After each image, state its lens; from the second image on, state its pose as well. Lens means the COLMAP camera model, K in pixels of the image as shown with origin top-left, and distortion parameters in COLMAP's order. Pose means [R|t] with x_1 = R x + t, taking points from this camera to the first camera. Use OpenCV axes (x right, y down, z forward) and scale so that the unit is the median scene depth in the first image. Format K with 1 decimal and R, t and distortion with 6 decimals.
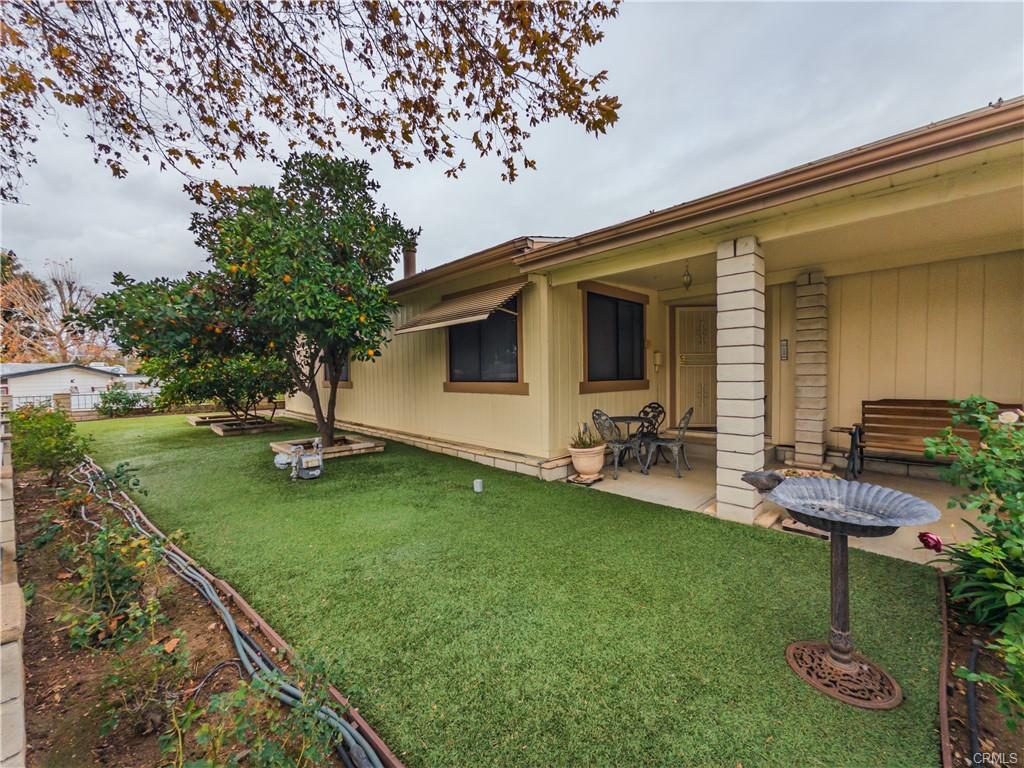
lens RADIAL K [[411.9, 0, 507.3], [0, 411.9, 384.9], [0, 0, 1]] dist [-0.006938, 0.002671]
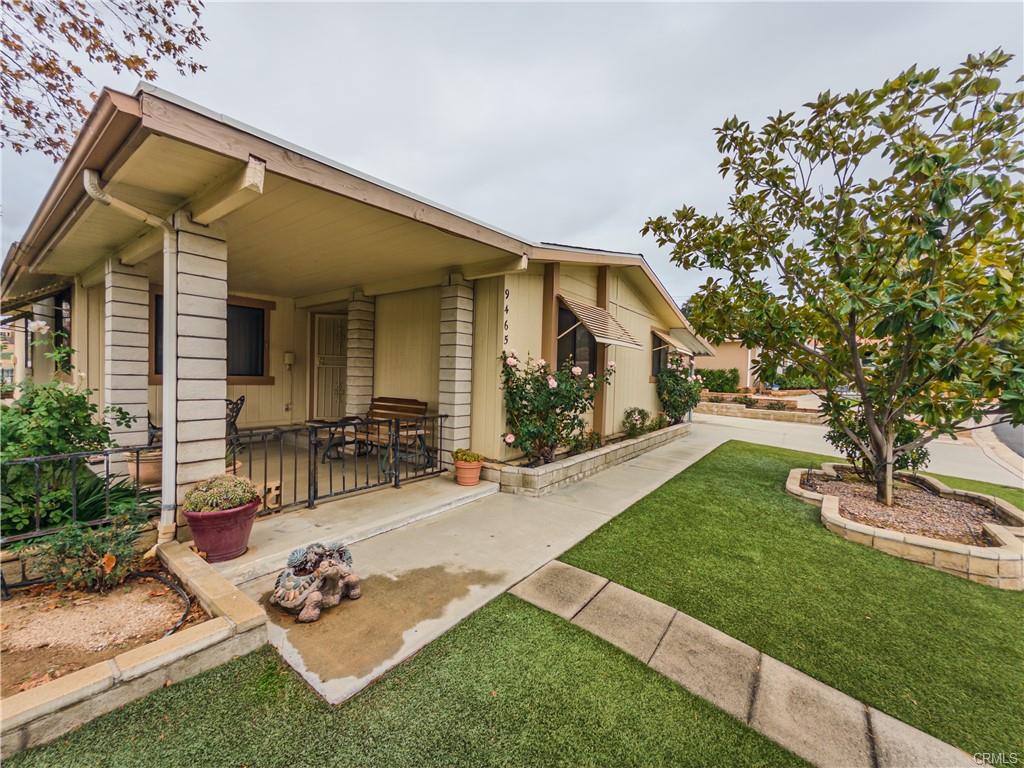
lens RADIAL K [[411.9, 0, 514.5], [0, 411.9, 386.5], [0, 0, 1]] dist [-0.006938, 0.002671]
pose [[0.983947, 0.033574, 0.175272, 0.889843], [-0.034587, 0.999398, 0.002728, -0.013144], [-0.175075, -0.008746, 0.984516, -0.245898]]
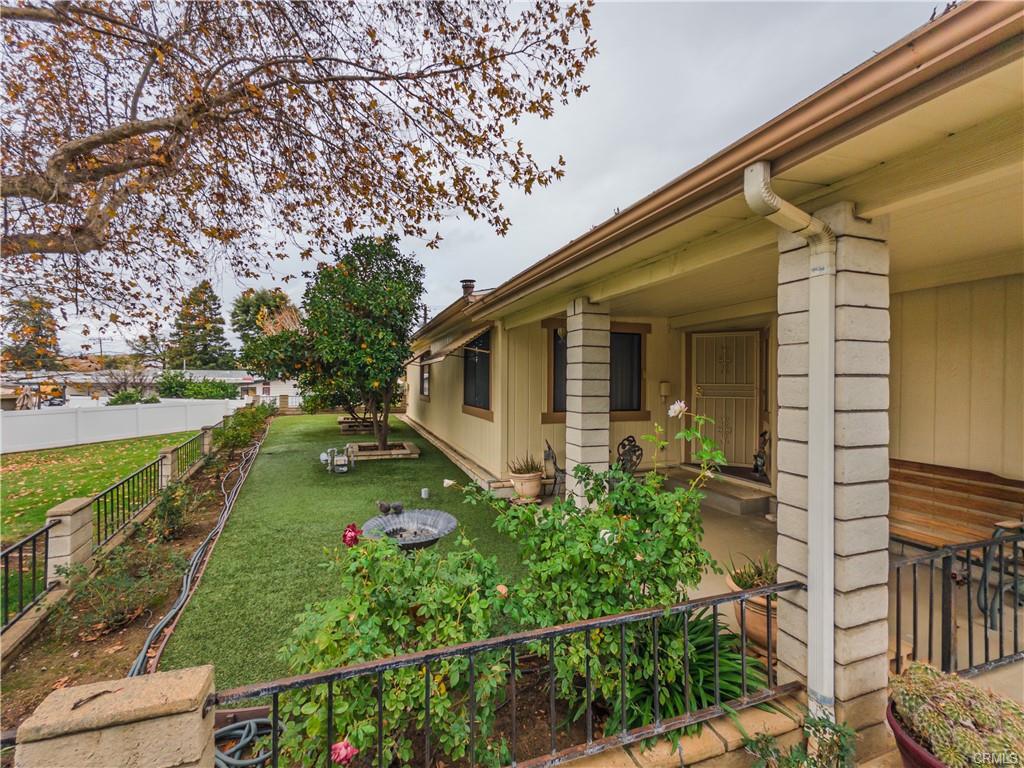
lens RADIAL K [[430.0, 0, 490.9], [0, 430.0, 381.4], [0, 0, 1]] dist [-0.008895, -0.000134]
pose [[0.898294, 0.020832, -0.438901, 0.504569], [-0.028811, 0.999518, -0.011527, -0.066713], [0.438449, 0.023000, 0.898461, -0.080667]]
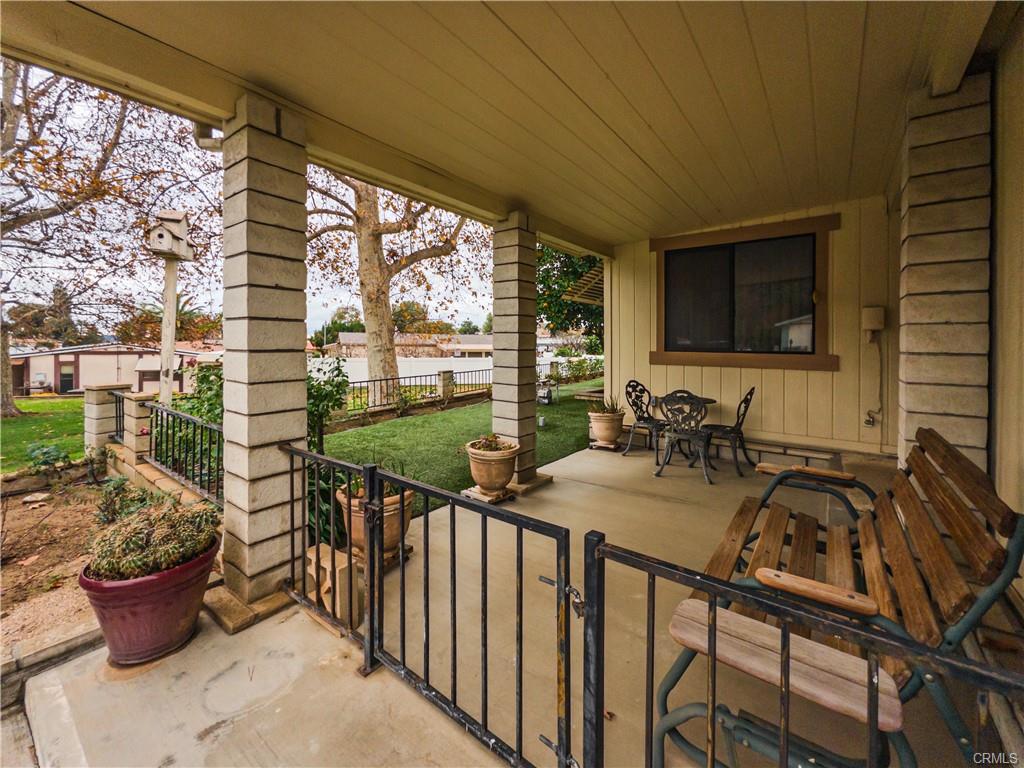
lens RADIAL K [[427.4, 0, 516.9], [0, 427.4, 341.3], [0, 0, 1]] dist [-0.002699, -0.000103]
pose [[0.162958, 0.010867, -0.986573, 0.977644], [-0.032848, 0.999445, 0.005583, -0.023435], [0.986086, 0.031498, 0.163224, 0.498137]]
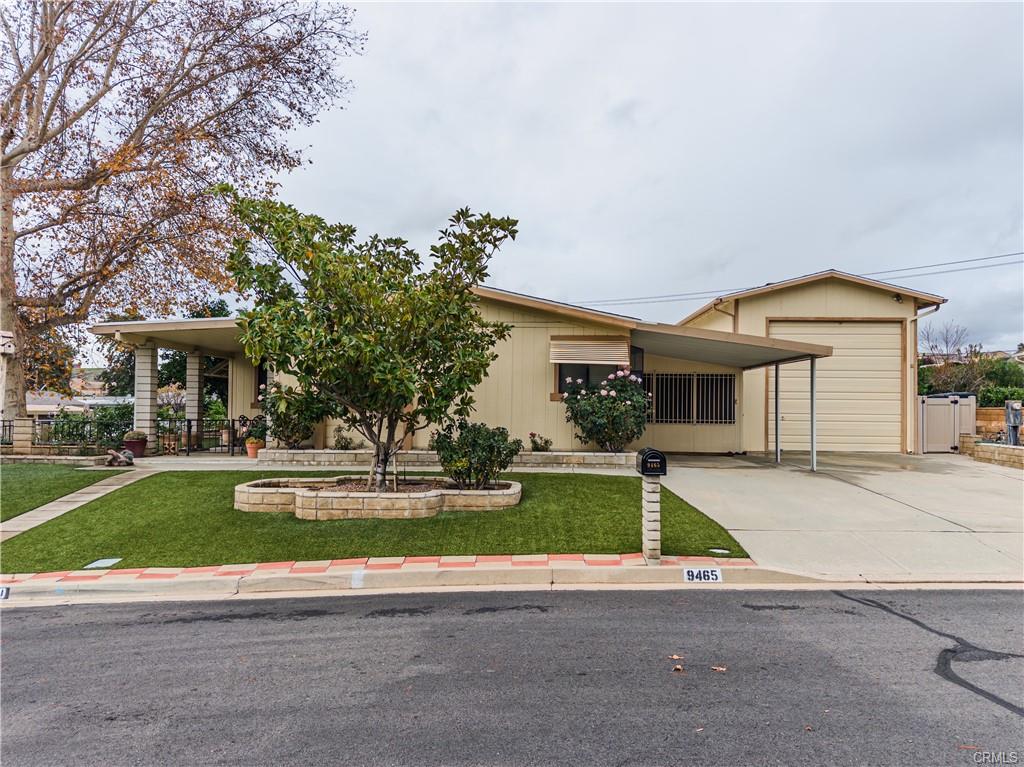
lens RADIAL K [[738.1, 0, 507.2], [0, 738.1, 380.3], [0, 0, 1]] dist [0.073910, -0.084530]
pose [[0.677635, -0.010042, -0.735330, 3.442309], [-0.032778, 0.998501, -0.043842, 0.003189], [0.734668, 0.053812, 0.676290, -0.526868]]
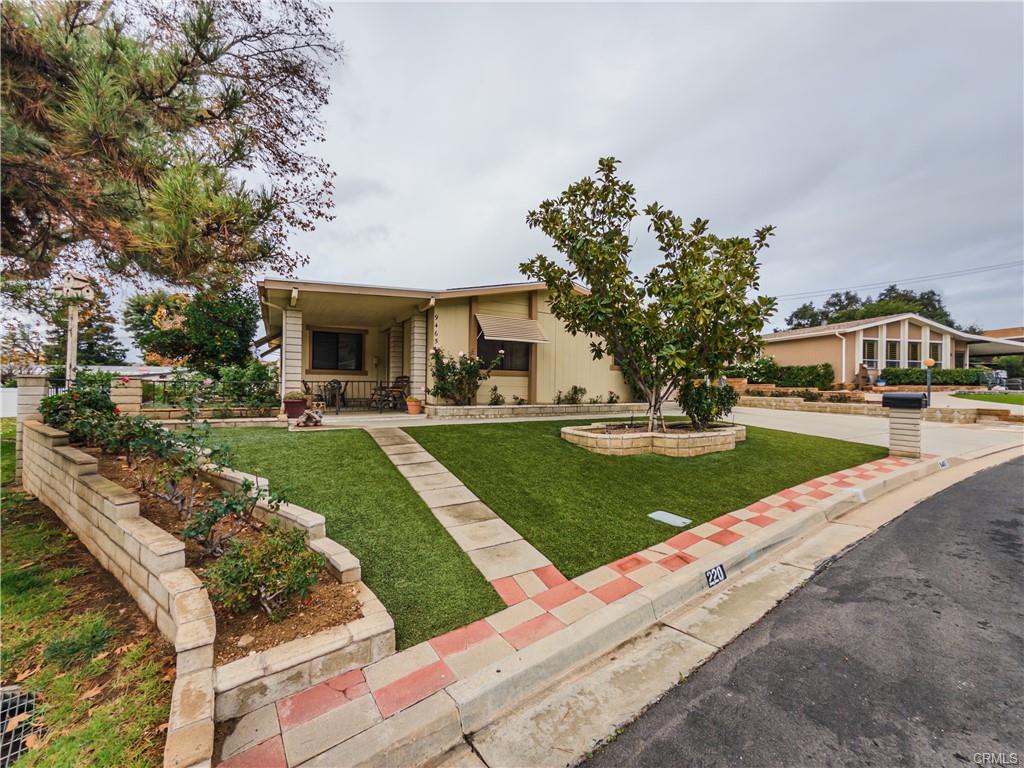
lens RADIAL K [[411.9, 0, 508.1], [0, 411.9, 384.5], [0, 0, 1]] dist [-0.006938, 0.002671]
pose [[0.970949, 0.019664, -0.238476, 1.699432], [-0.026483, 0.999326, -0.025423, 0.100631], [0.237815, 0.031000, 0.970816, -0.923921]]
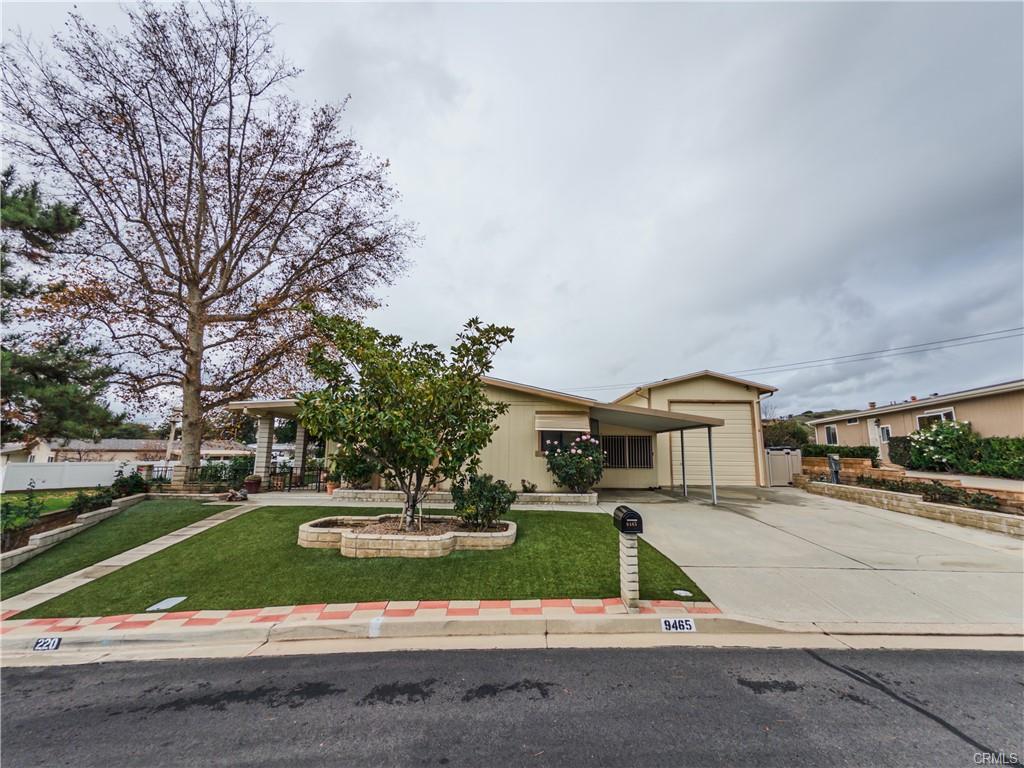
lens RADIAL K [[411.9, 0, 509.2], [0, 411.9, 378.2], [0, 0, 1]] dist [-0.006938, 0.002671]
pose [[0.686313, -0.106083, -0.719529, 3.113858], [-0.034749, 0.983393, -0.178131, -0.052127], [0.726476, 0.147256, 0.671229, -0.234425]]
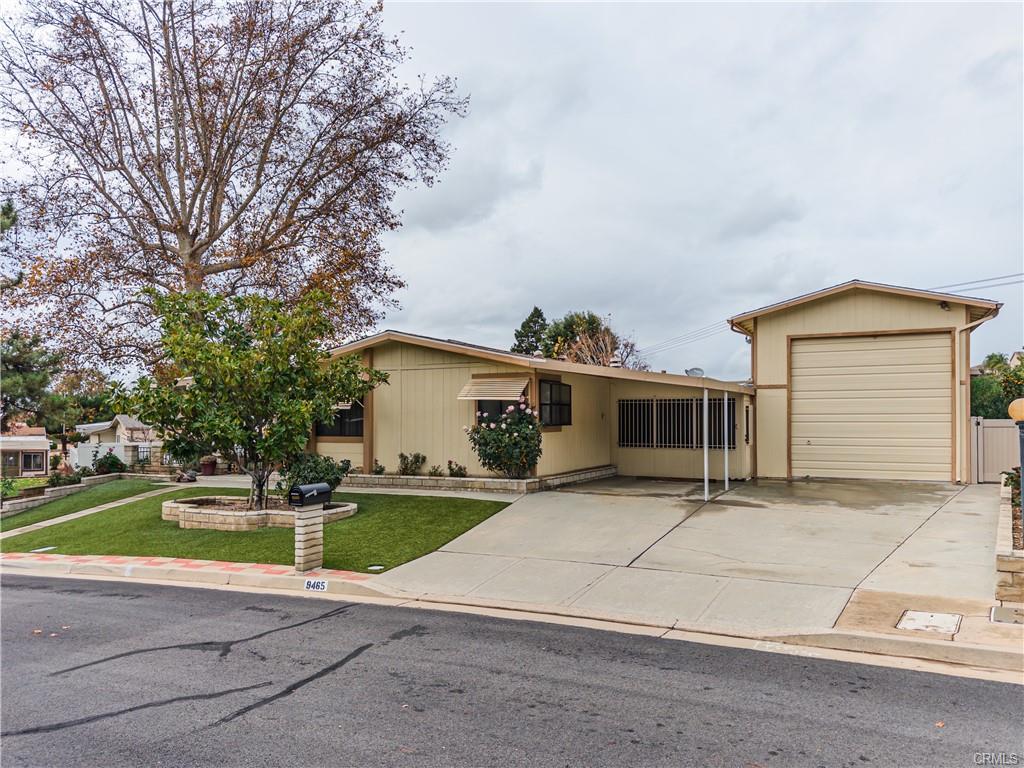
lens RADIAL K [[738.1, 0, 506.3], [0, 738.1, 398.4], [0, 0, 1]] dist [0.073910, -0.084530]
pose [[0.320458, -0.014097, -0.947158, 4.447287], [-0.018583, 0.999603, -0.021165, -0.116619], [0.947080, 0.024384, 0.320069, 0.505978]]
